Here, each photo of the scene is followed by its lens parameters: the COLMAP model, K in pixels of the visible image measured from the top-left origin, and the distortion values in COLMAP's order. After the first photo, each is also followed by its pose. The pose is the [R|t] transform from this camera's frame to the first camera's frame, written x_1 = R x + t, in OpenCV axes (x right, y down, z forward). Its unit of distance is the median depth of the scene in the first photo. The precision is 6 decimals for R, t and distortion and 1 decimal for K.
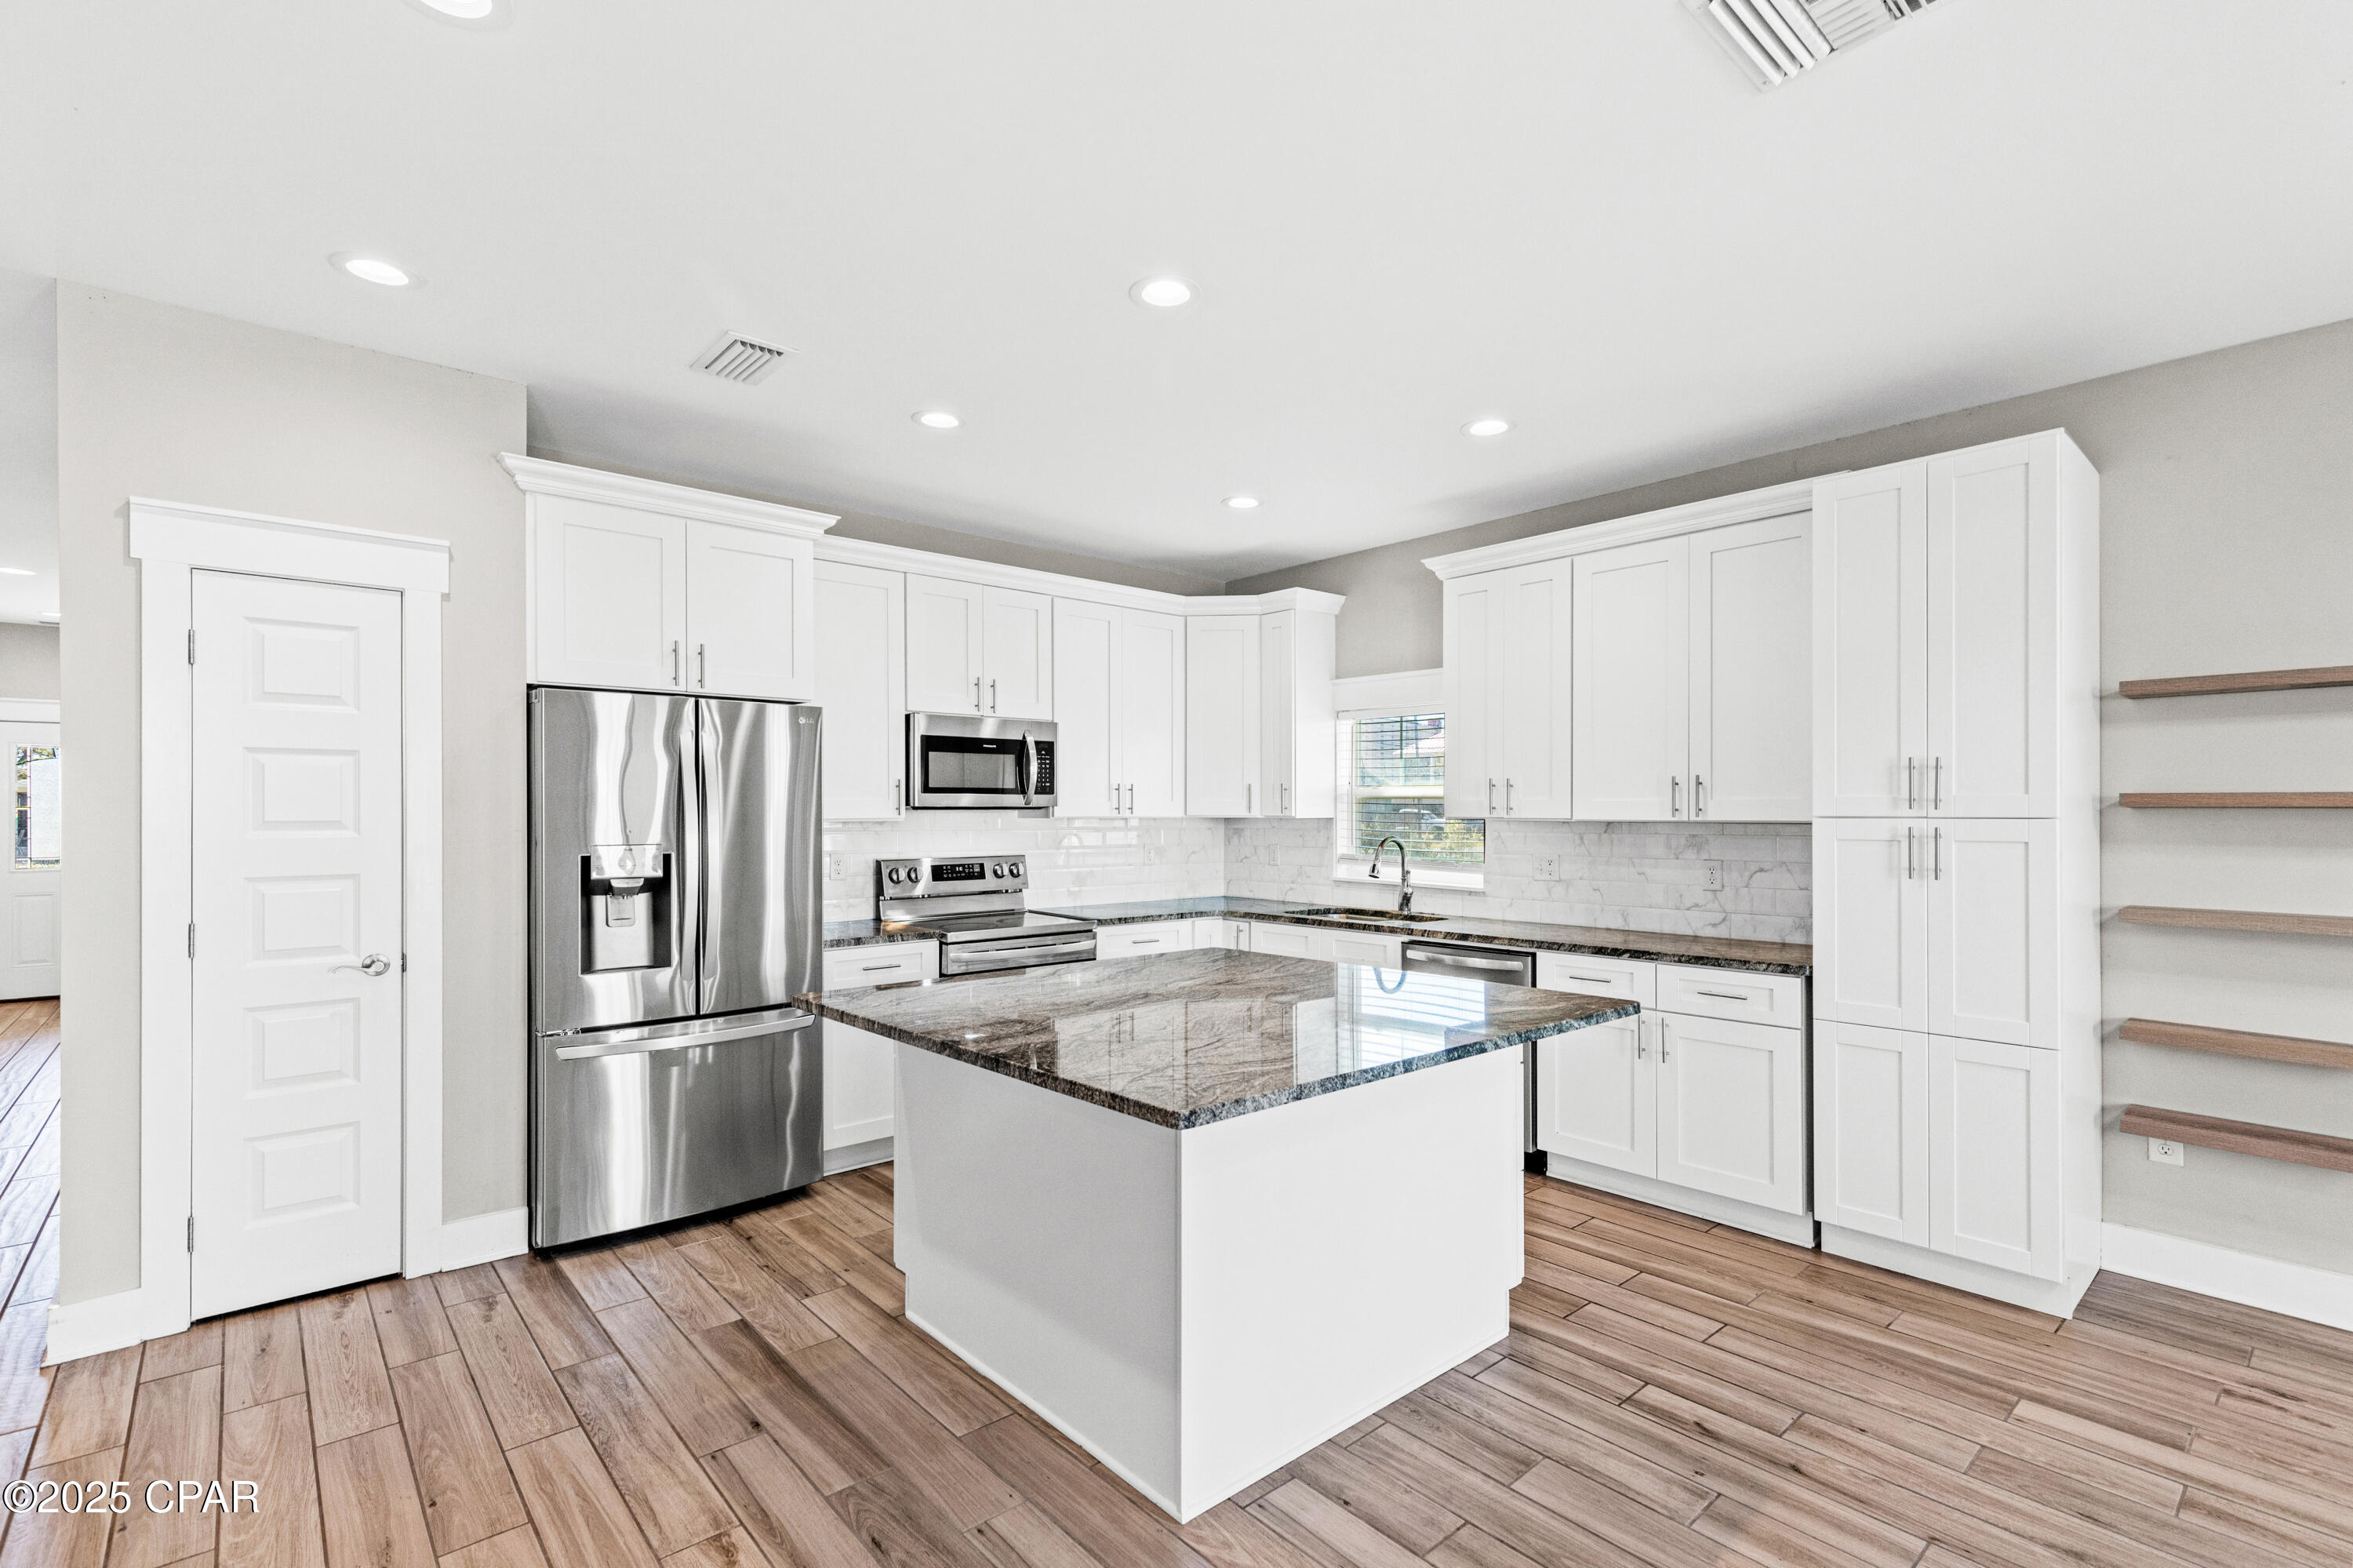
lens RADIAL K [[1068.8, 0, 1182.8], [0, 1068.8, 807.0], [0, 0, 1]] dist [0.007002, -0.000230]
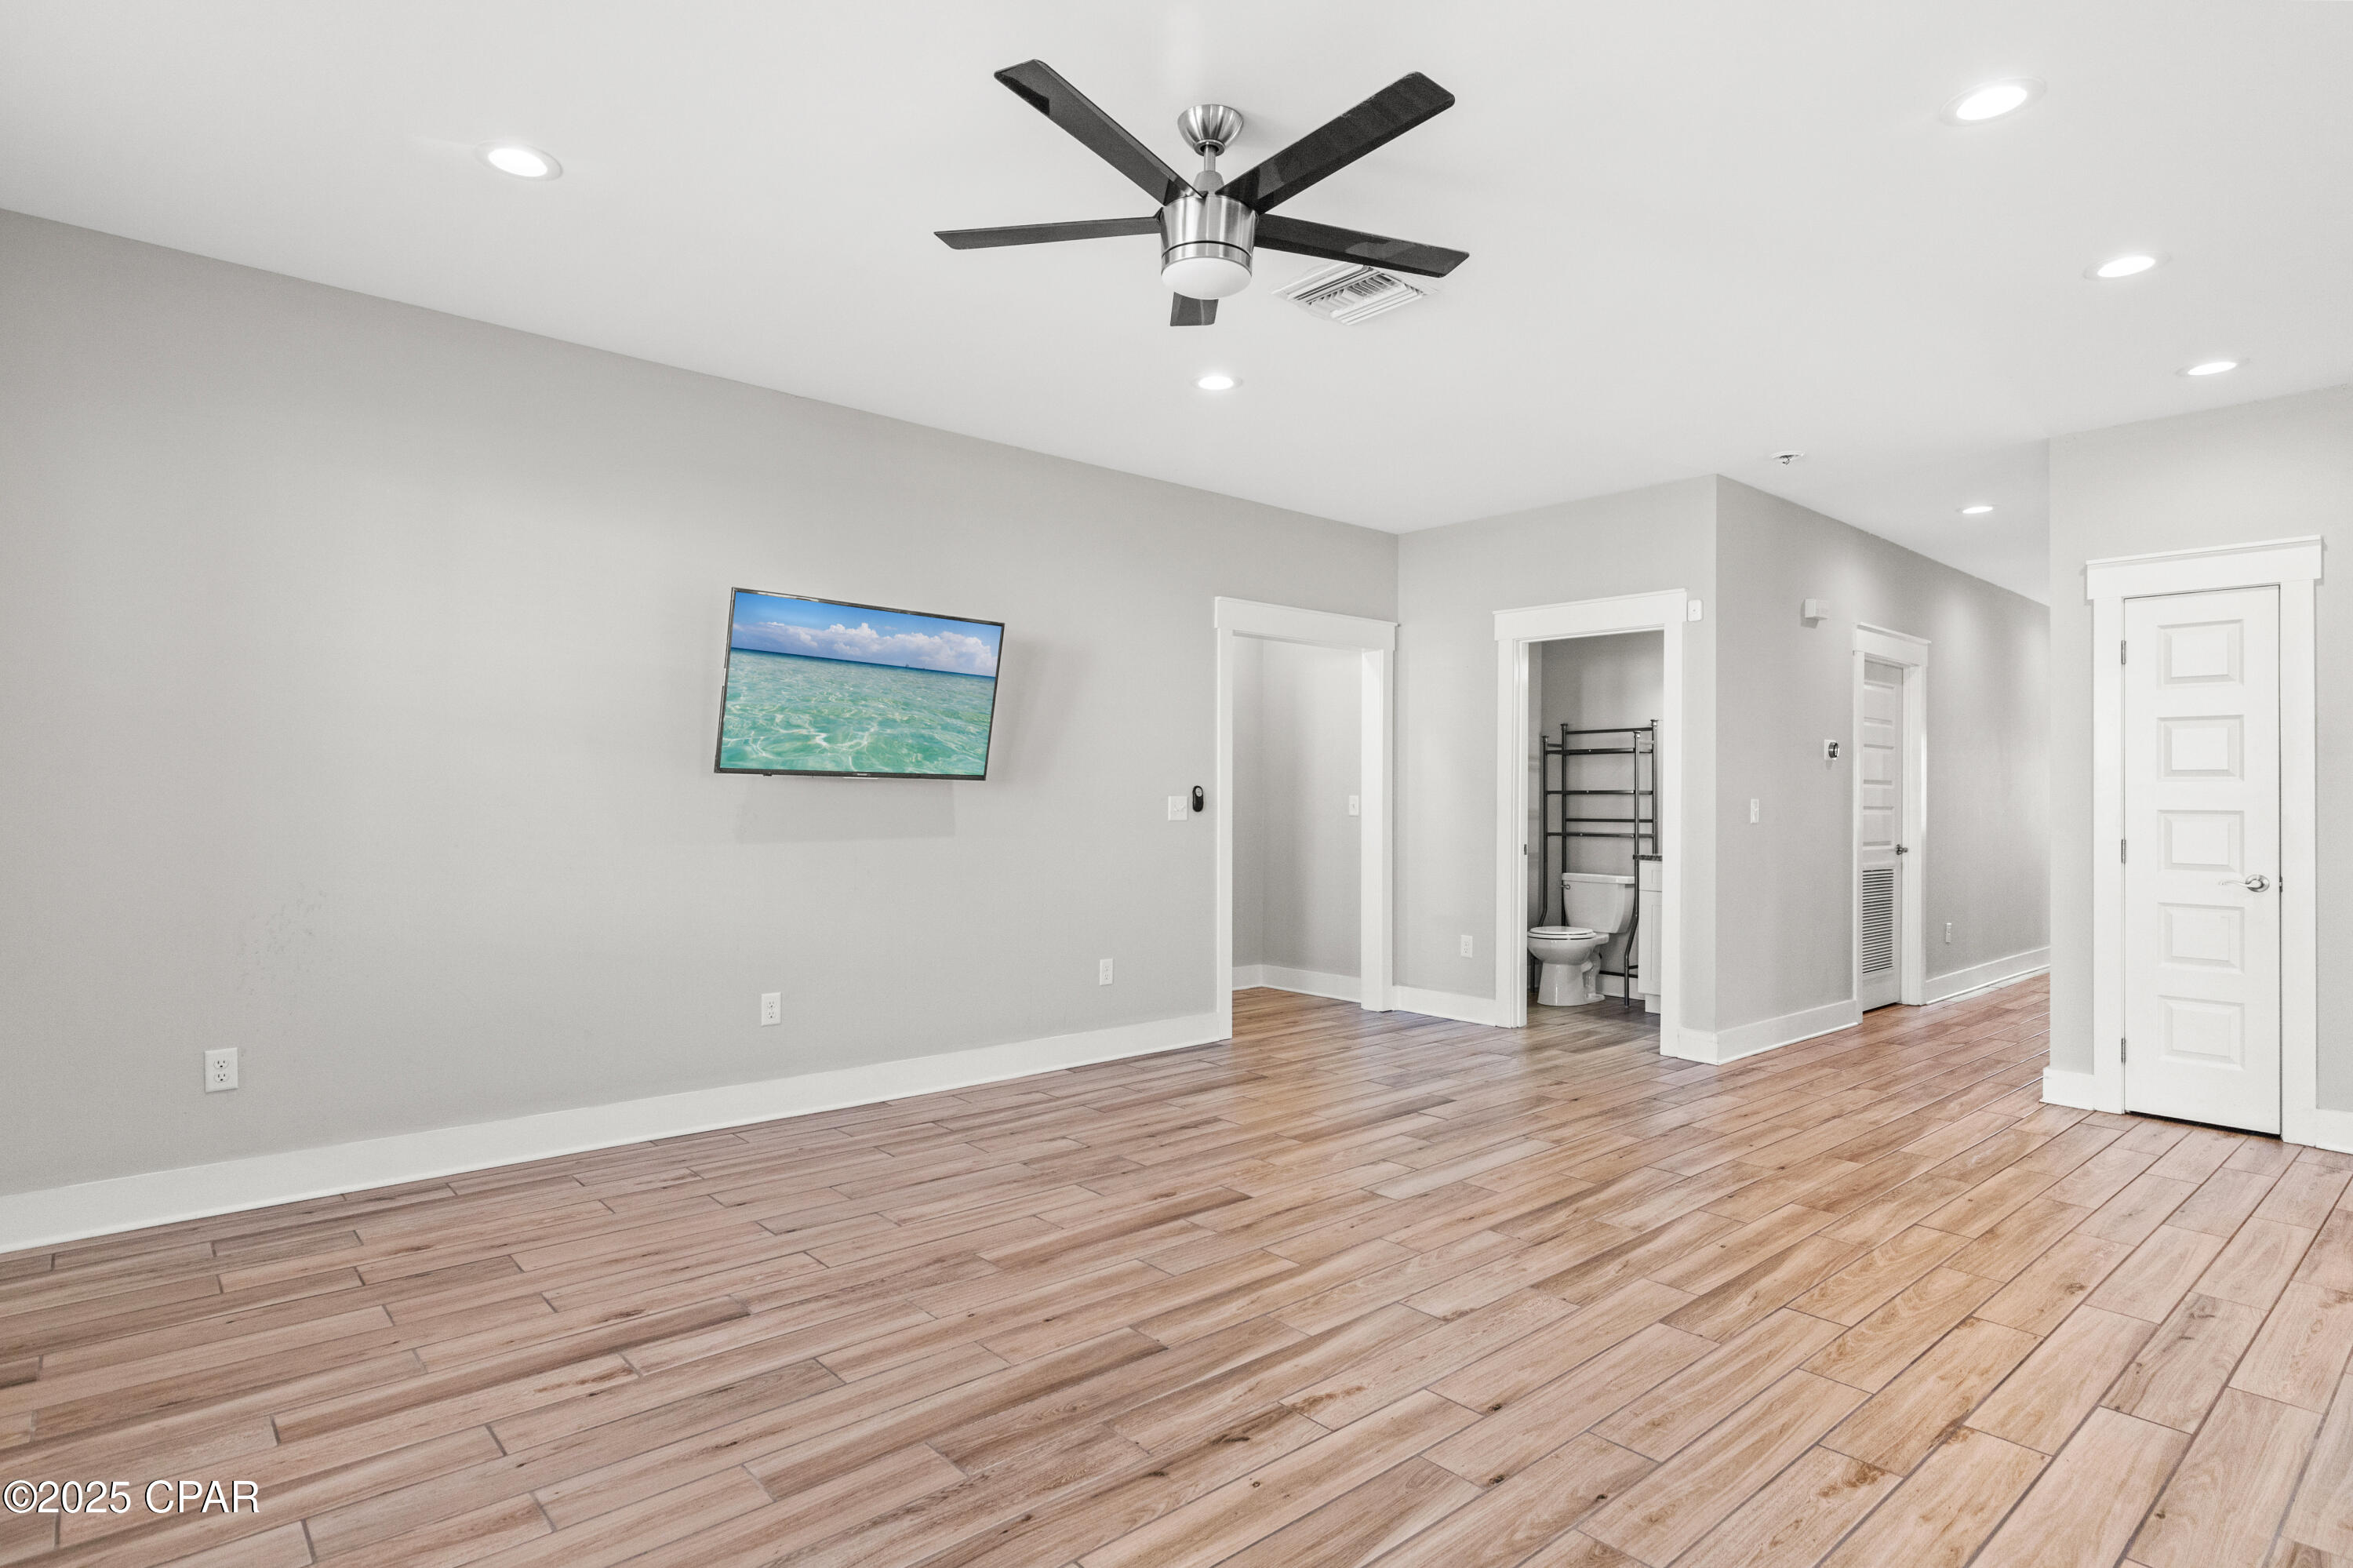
lens RADIAL K [[1224.7, 0, 1165.1], [0, 1224.7, 788.7], [0, 0, 1]] dist [0.001848, -0.000388]
pose [[0.003835, -0.007230, -0.999967, 0.557250], [-0.007151, 0.999948, -0.007258, 0.044621], [0.999967, 0.007179, 0.003783, -0.237332]]
